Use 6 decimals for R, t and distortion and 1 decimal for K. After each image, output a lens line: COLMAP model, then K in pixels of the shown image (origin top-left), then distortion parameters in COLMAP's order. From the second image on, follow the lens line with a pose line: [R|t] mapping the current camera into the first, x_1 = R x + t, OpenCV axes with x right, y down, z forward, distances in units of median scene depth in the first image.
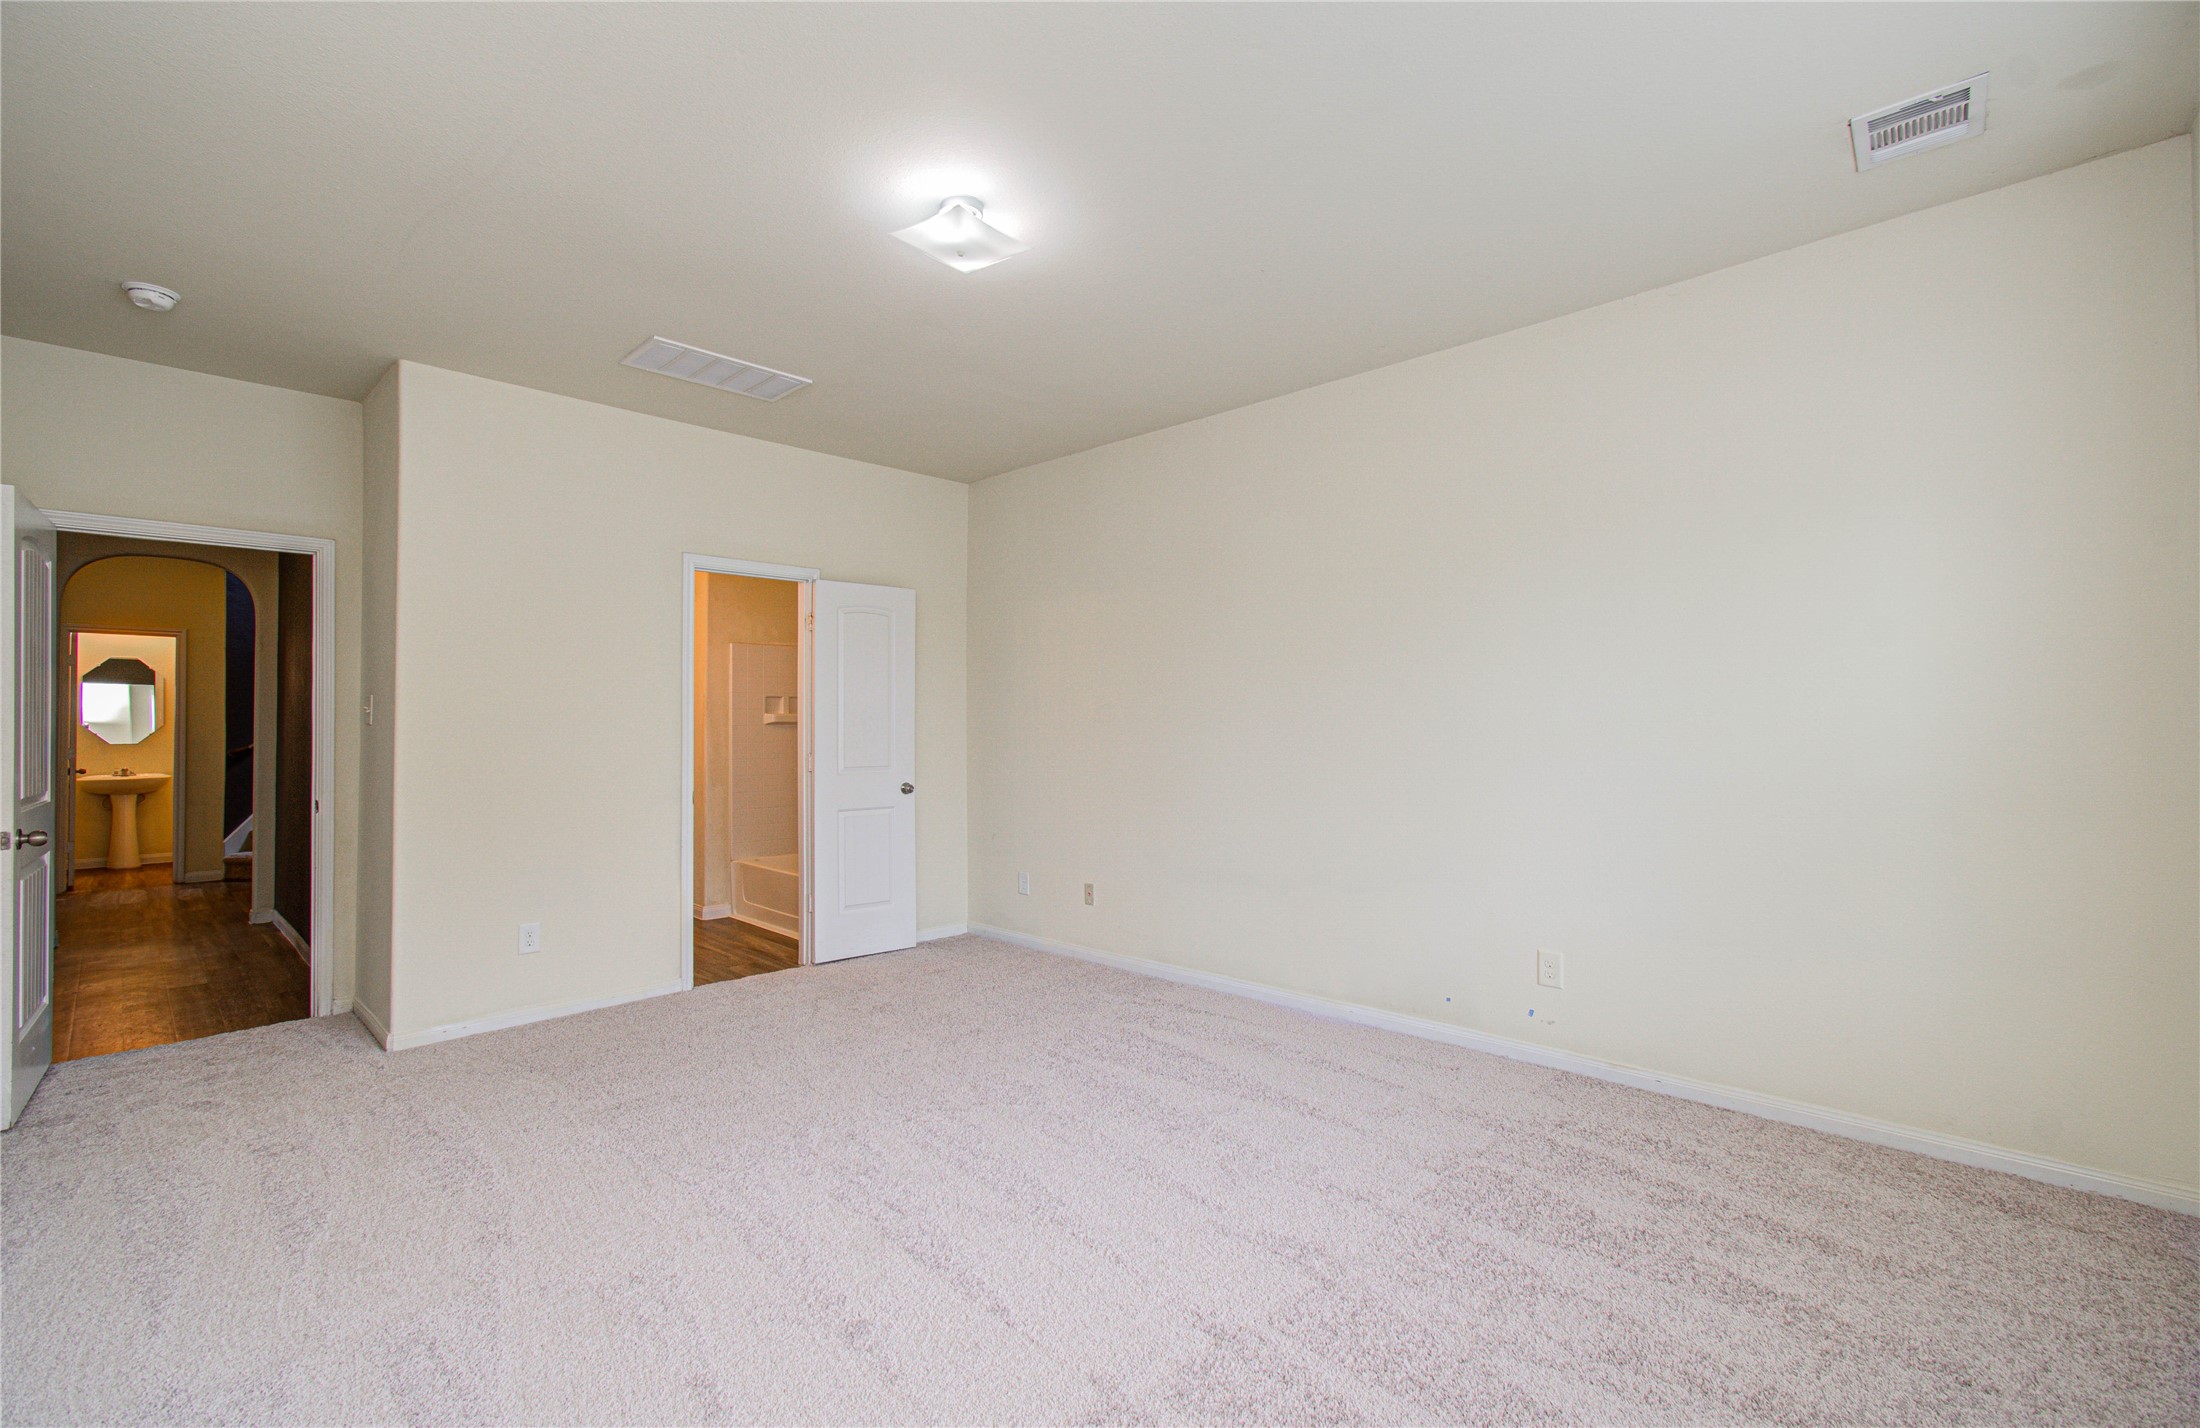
lens RADIAL K [[950.7, 0, 1089.0], [0, 950.7, 712.4], [0, 0, 1]] dist [-0.006226, 0.000238]
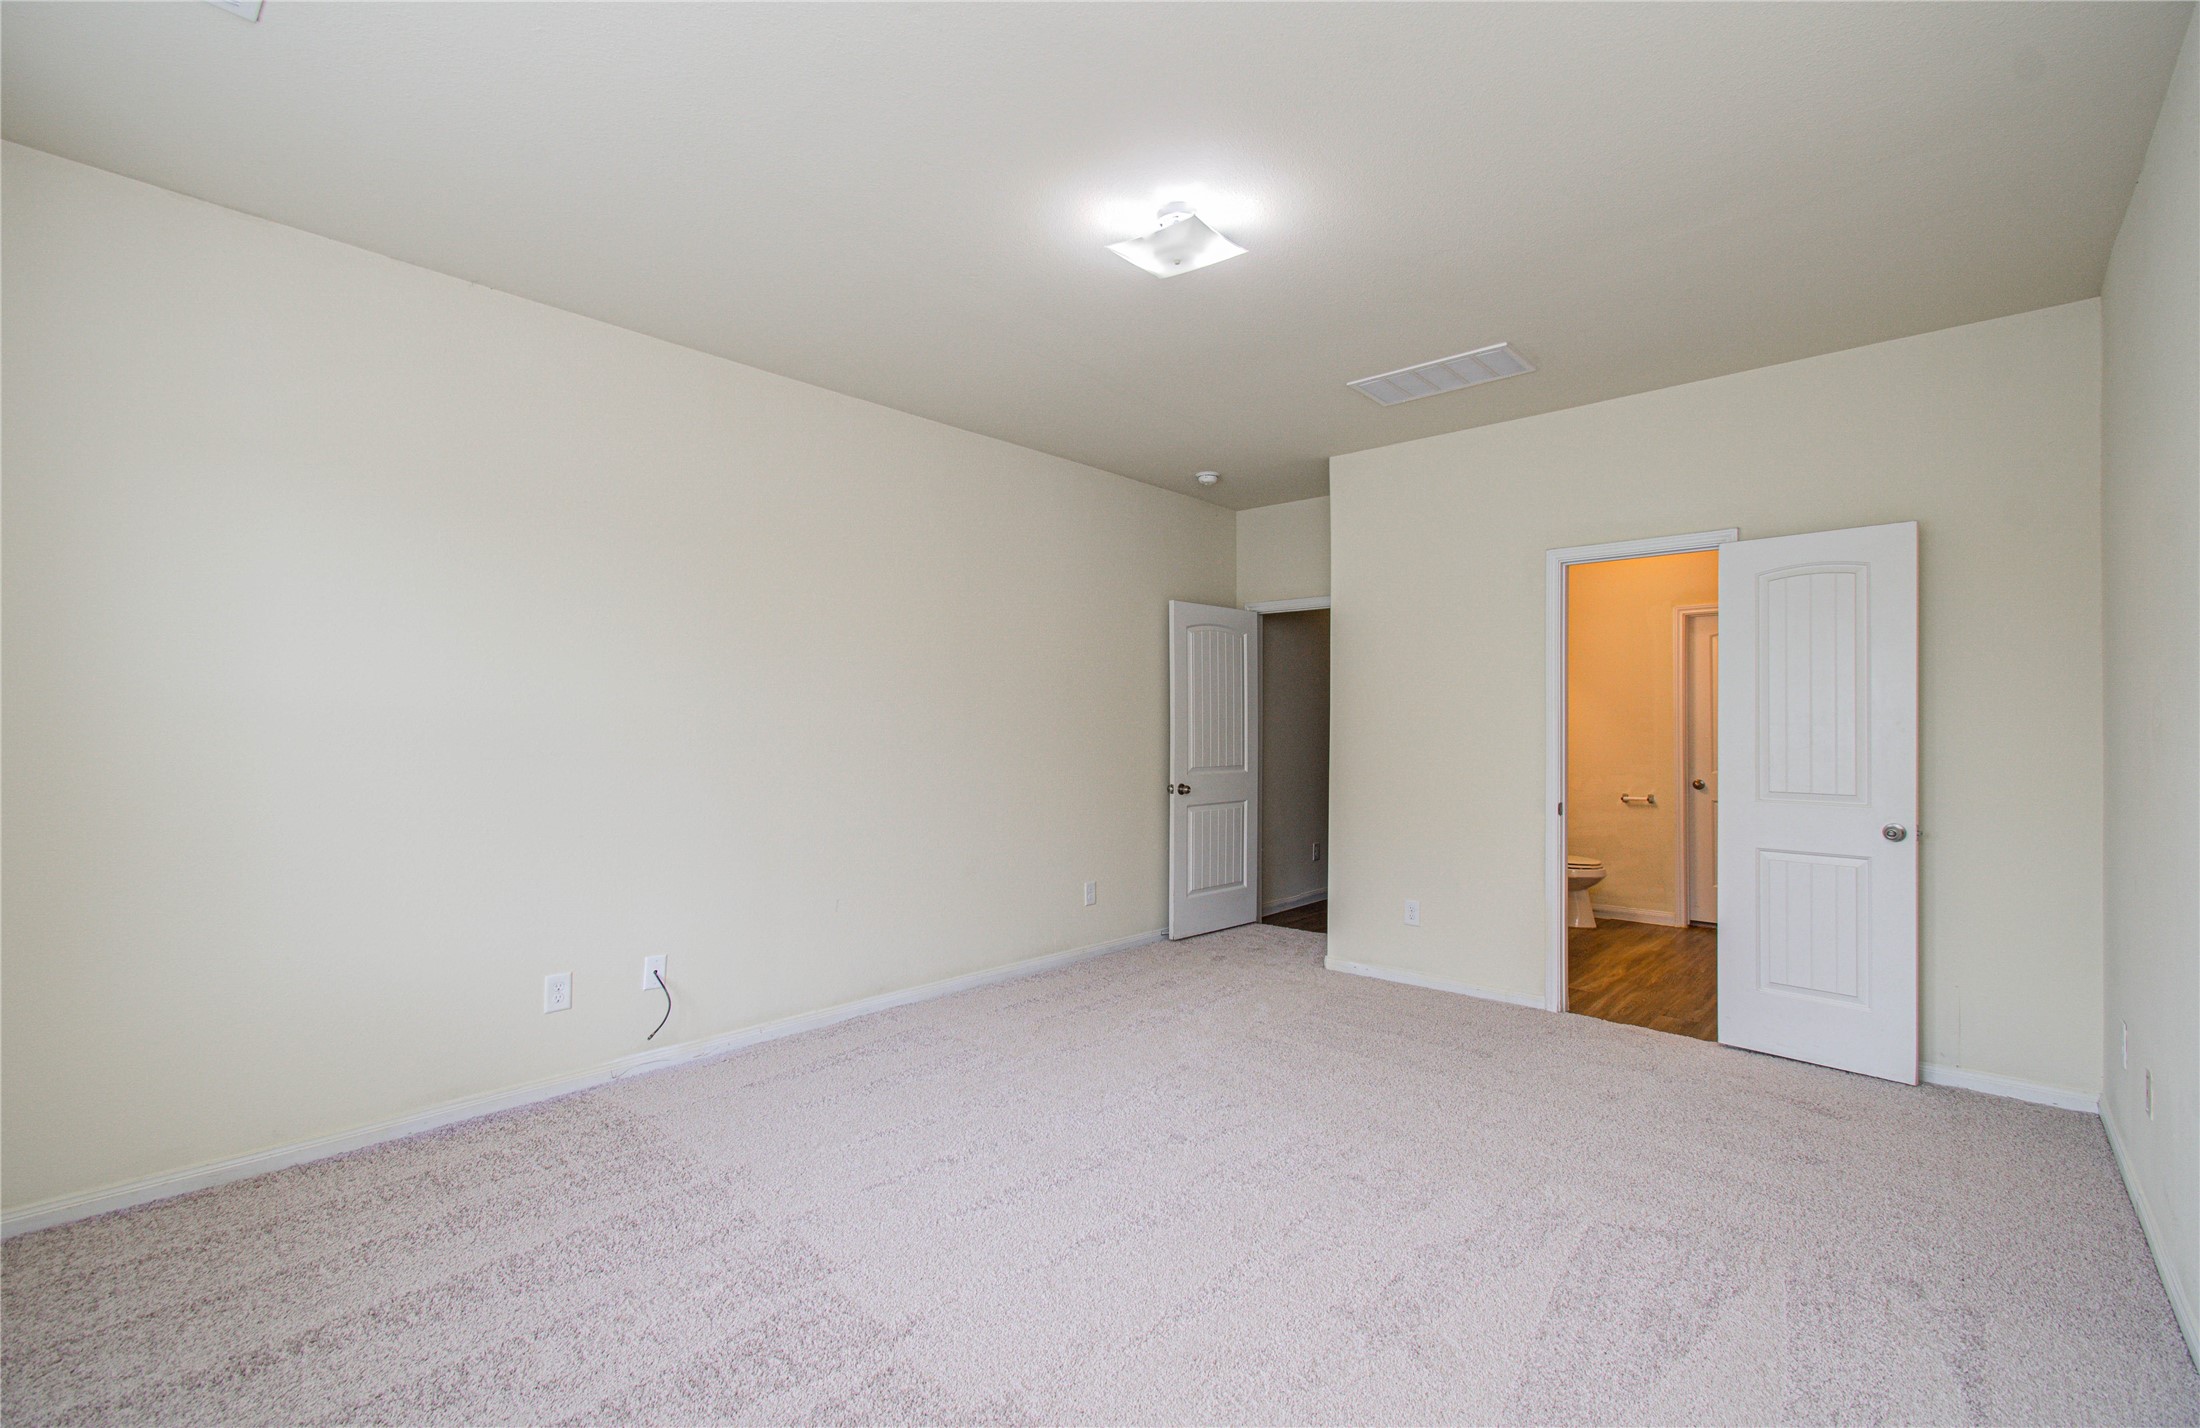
lens RADIAL K [[947.4, 0, 1097.2], [0, 947.4, 720.8], [0, 0, 1]] dist [-0.004822, 0.000224]
pose [[0.031415, 0.003536, -0.999500, 0.559383], [0.012746, 0.999911, 0.003938, -0.007155], [0.999425, -0.012864, 0.031367, 0.577257]]
